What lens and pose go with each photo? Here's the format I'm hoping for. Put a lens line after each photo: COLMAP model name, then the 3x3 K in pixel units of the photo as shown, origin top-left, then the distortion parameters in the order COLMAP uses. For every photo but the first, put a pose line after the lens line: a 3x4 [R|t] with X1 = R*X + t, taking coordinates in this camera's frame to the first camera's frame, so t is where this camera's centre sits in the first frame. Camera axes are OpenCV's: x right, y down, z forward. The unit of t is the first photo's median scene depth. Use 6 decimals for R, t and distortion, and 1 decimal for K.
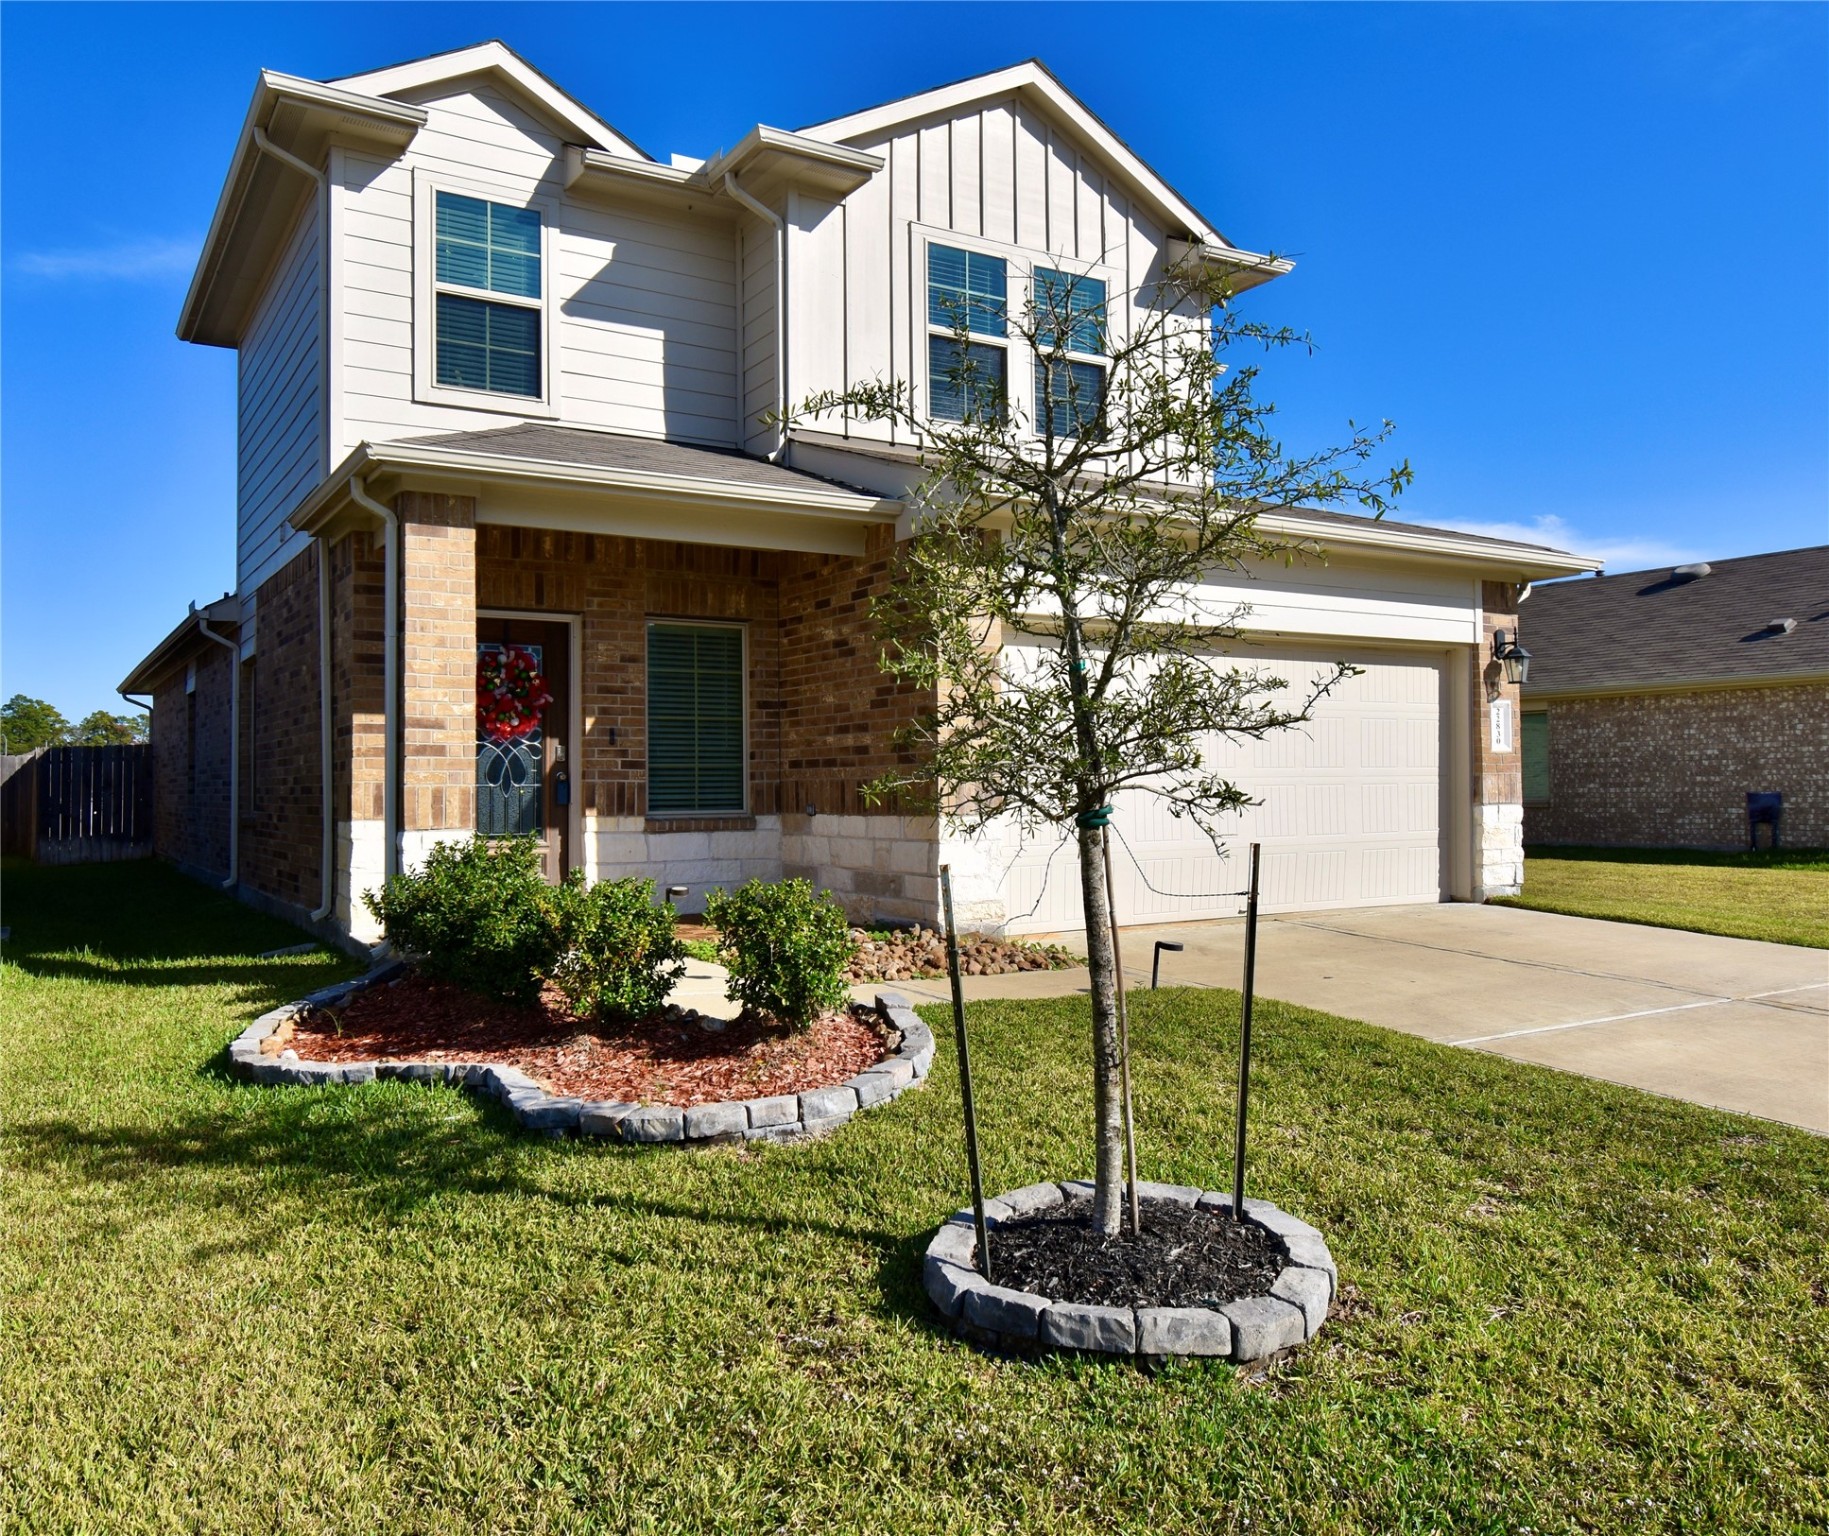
lens RADIAL K [[1380.5, 0, 840.8], [0, 1380.5, 756.9], [0, 0, 1]] dist [-0.008240, 0.004857]
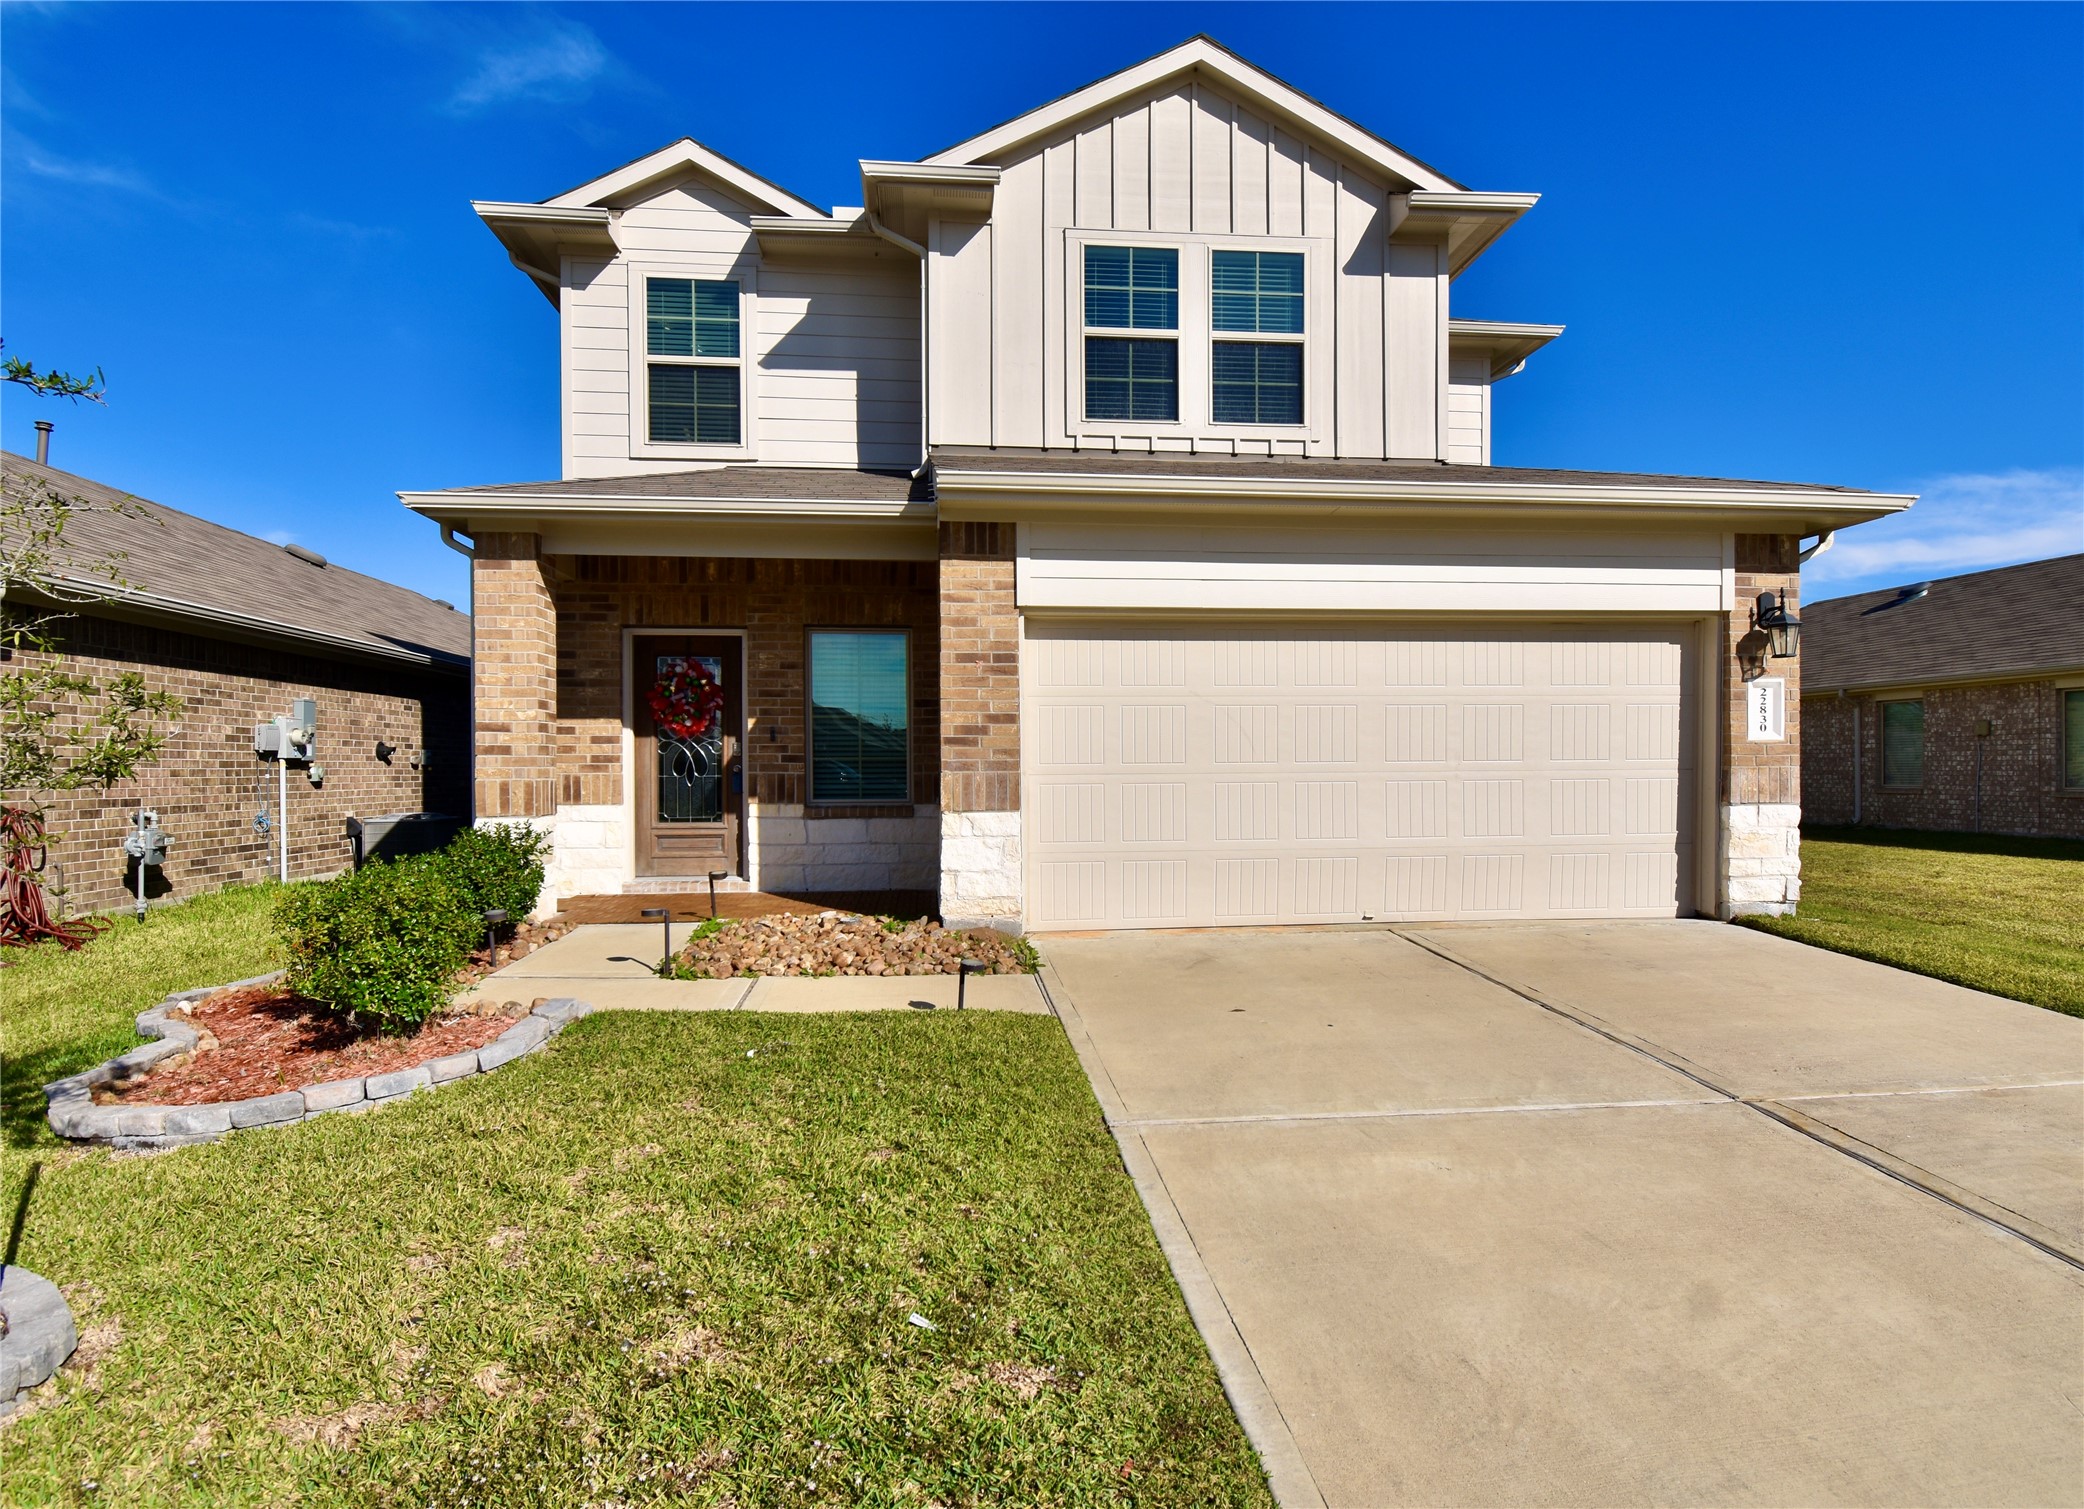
lens RADIAL K [[1084.4, 0, 1051.4], [0, 1084.4, 783.0], [0, 0, 1]] dist [-0.004700, -0.001753]
pose [[0.912616, 0.010168, -0.408692, 0.392622], [0.006652, 0.999189, 0.039713, -0.007911], [0.408764, -0.038962, 0.911808, 0.256368]]
